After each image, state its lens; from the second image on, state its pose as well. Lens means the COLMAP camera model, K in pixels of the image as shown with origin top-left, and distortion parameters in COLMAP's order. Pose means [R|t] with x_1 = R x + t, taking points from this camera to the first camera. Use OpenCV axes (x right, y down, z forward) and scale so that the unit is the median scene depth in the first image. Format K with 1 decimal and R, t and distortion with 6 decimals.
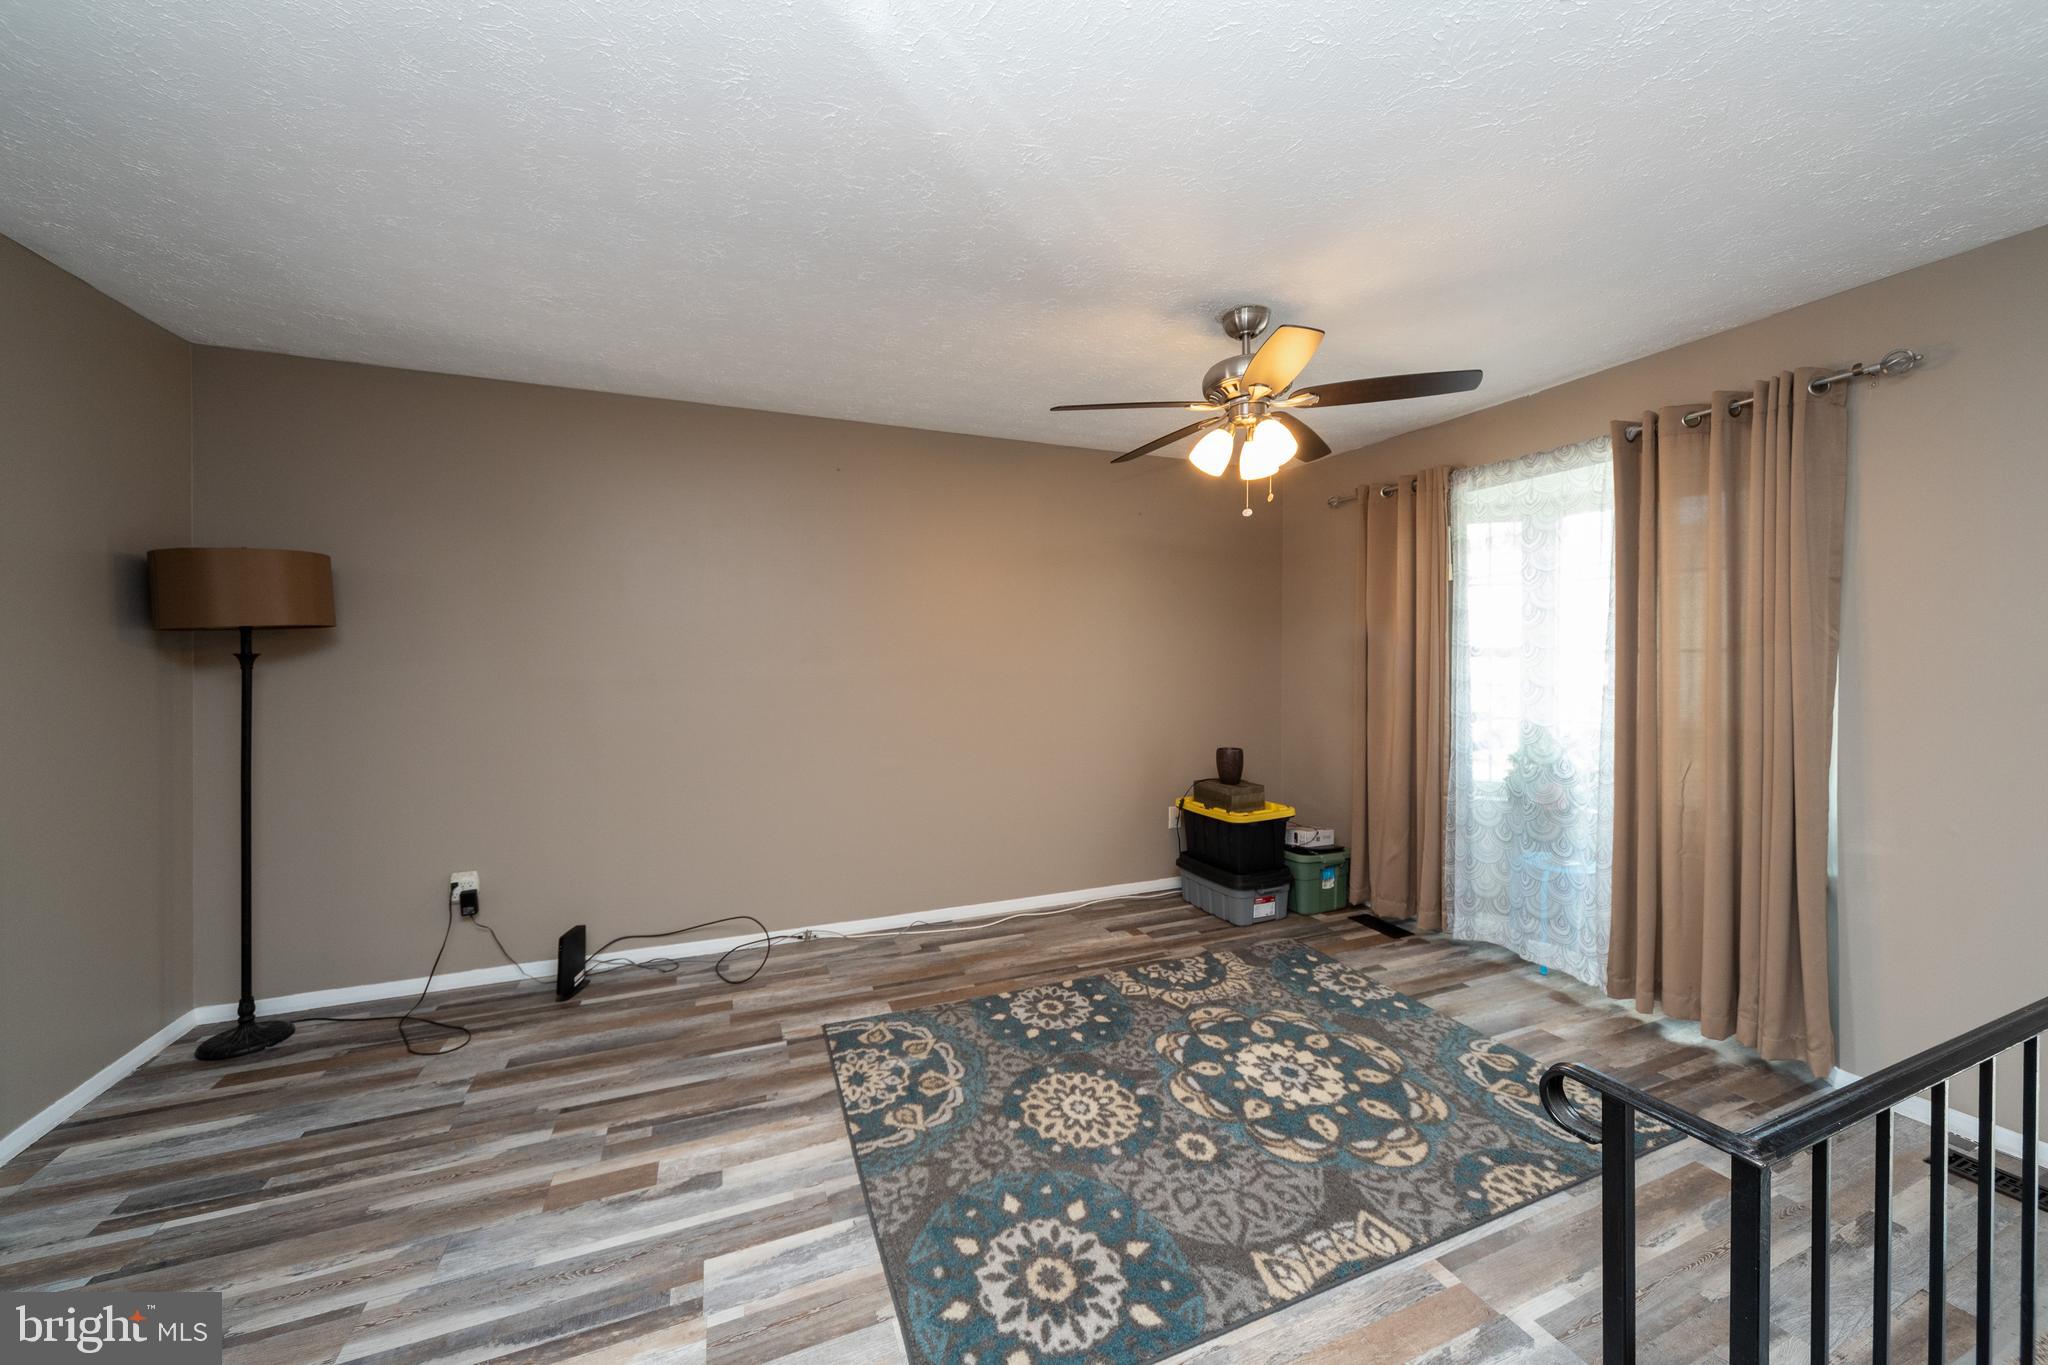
lens RADIAL K [[749.9, 0, 1033.0], [0, 749.9, 654.5], [0, 0, 1]] dist [-0.001488, -0.000077]
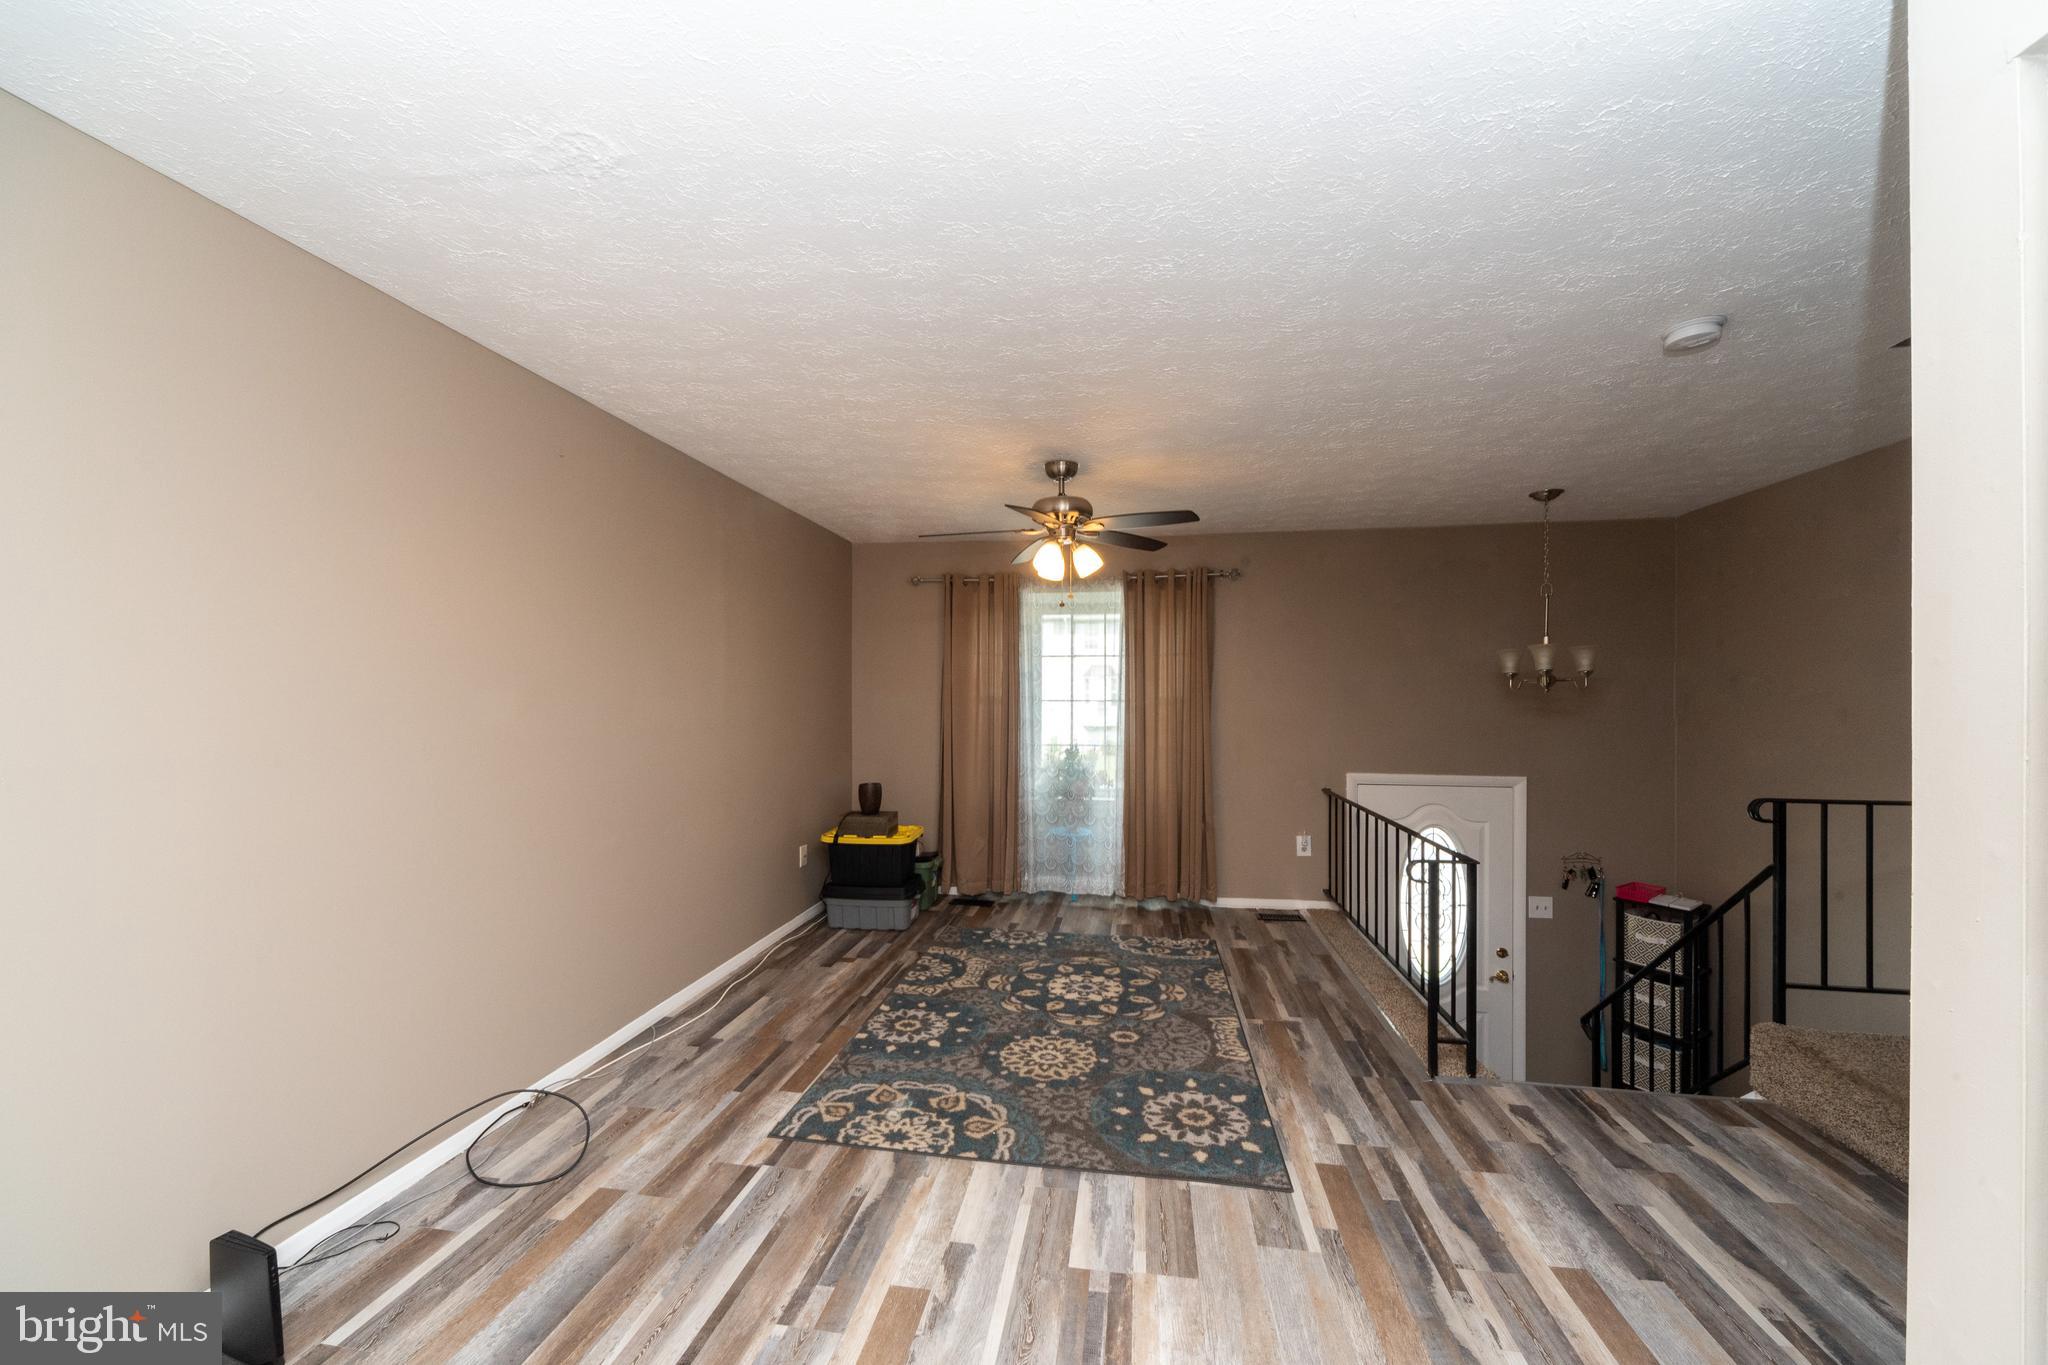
lens RADIAL K [[742.5, 0, 1025.2], [0, 742.5, 691.2], [0, 0, 1]] dist [-0.000654, -0.000012]
pose [[0.517182, 0.010706, 0.855808, -0.930362], [-0.005472, 0.999943, -0.009202, -0.010979], [-0.855858, 0.000076, 0.517211, 0.329000]]
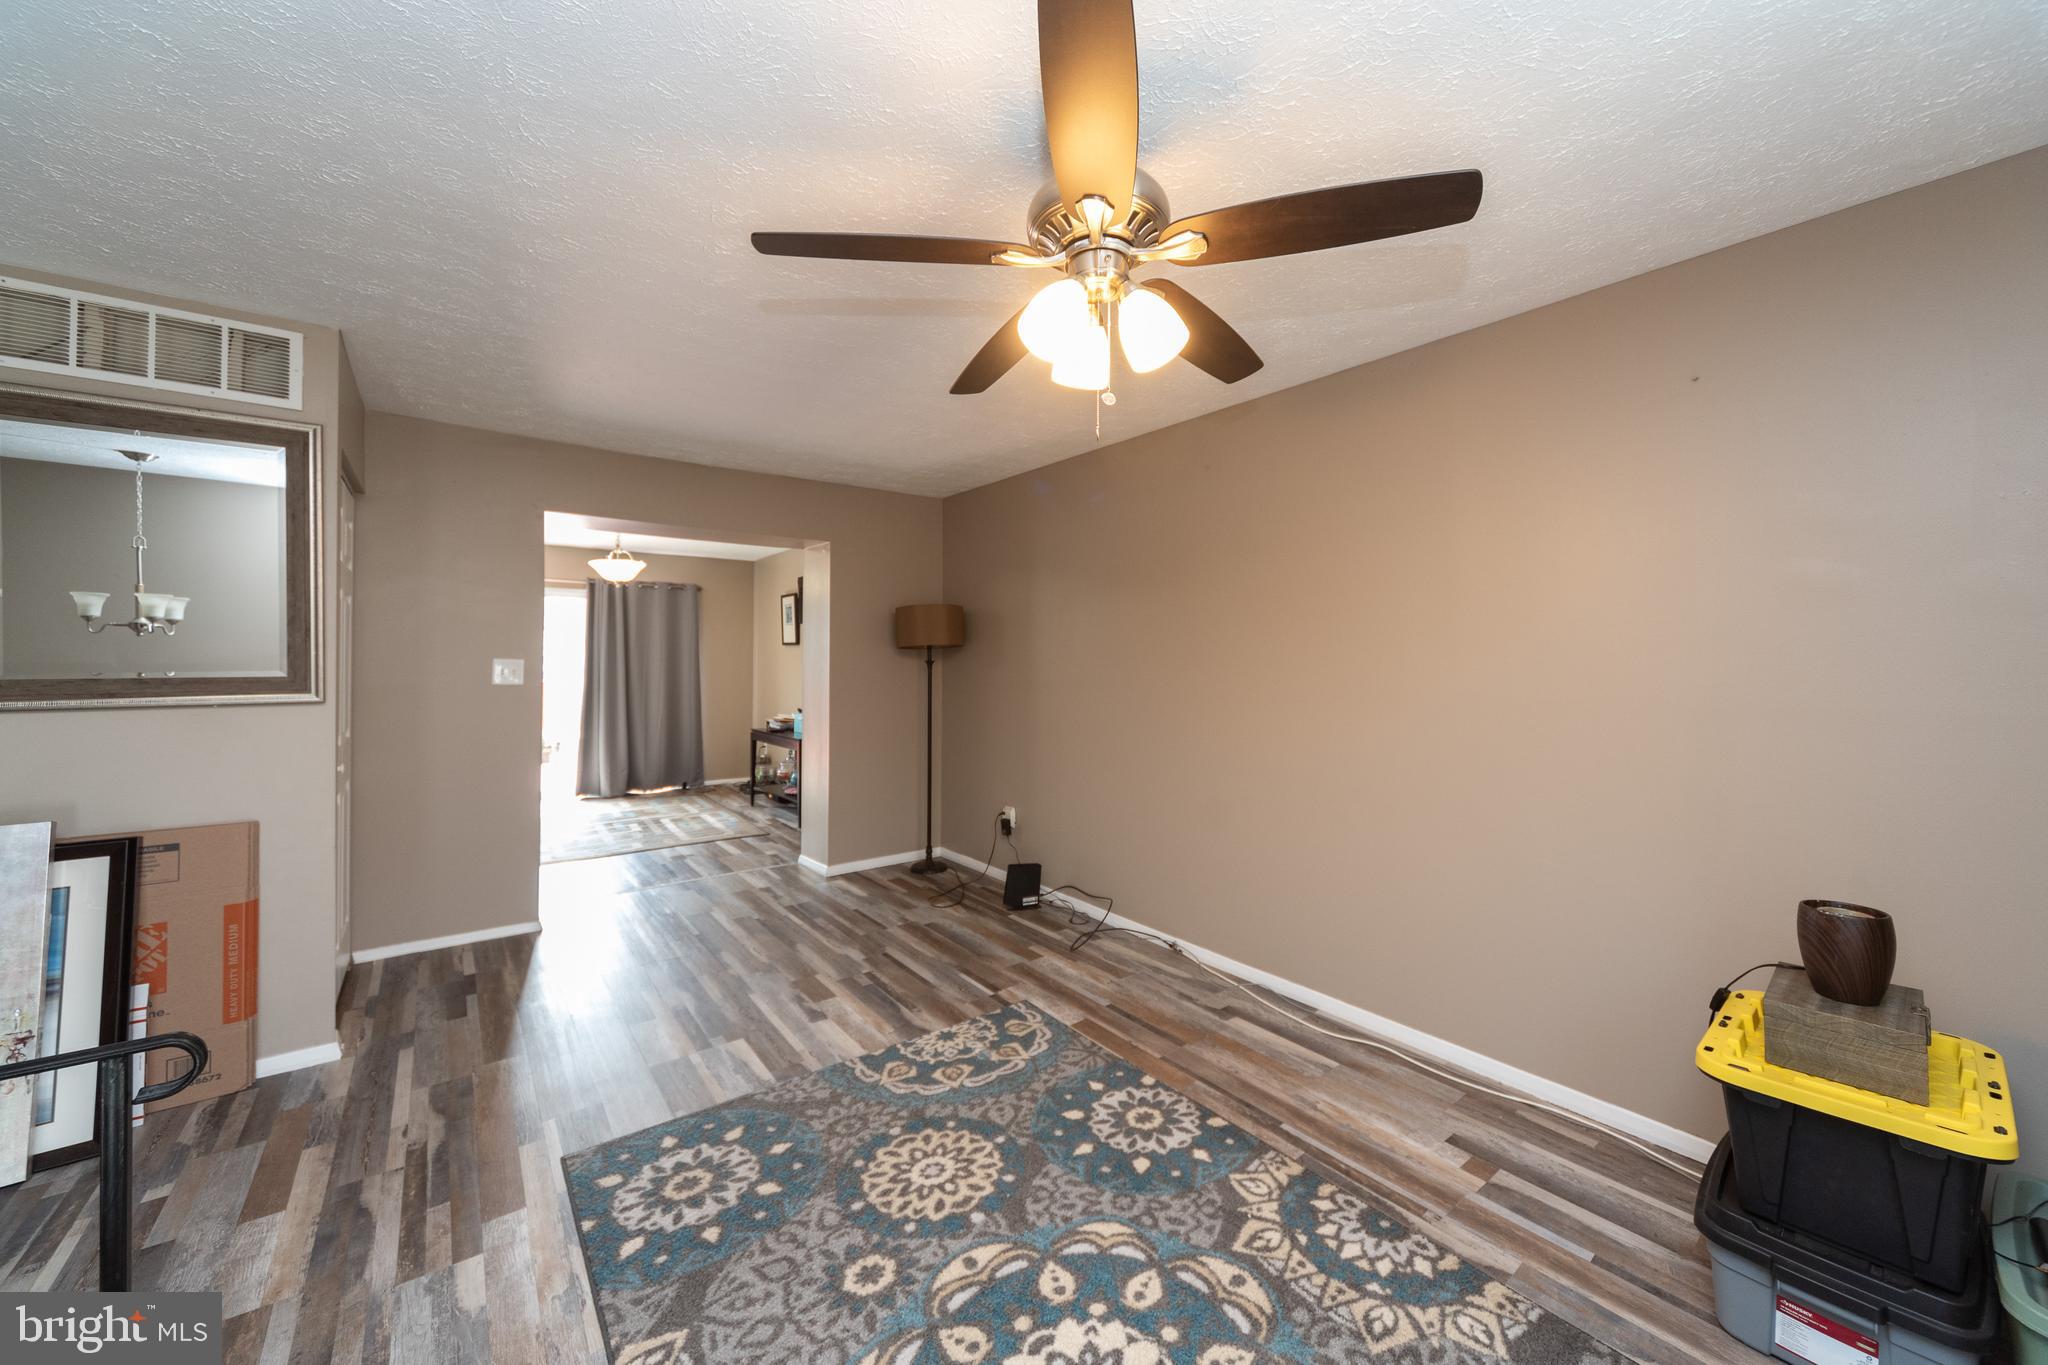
lens RADIAL K [[757.0, 0, 1015.3], [0, 757.0, 672.5], [0, 0, 1]] dist [-0.001201, 0.000017]
pose [[0.251455, 0.017630, -0.967708, 0.827387], [-0.003717, 0.999844, 0.017250, 0.001604], [0.967862, -0.000741, 0.251482, 0.766365]]
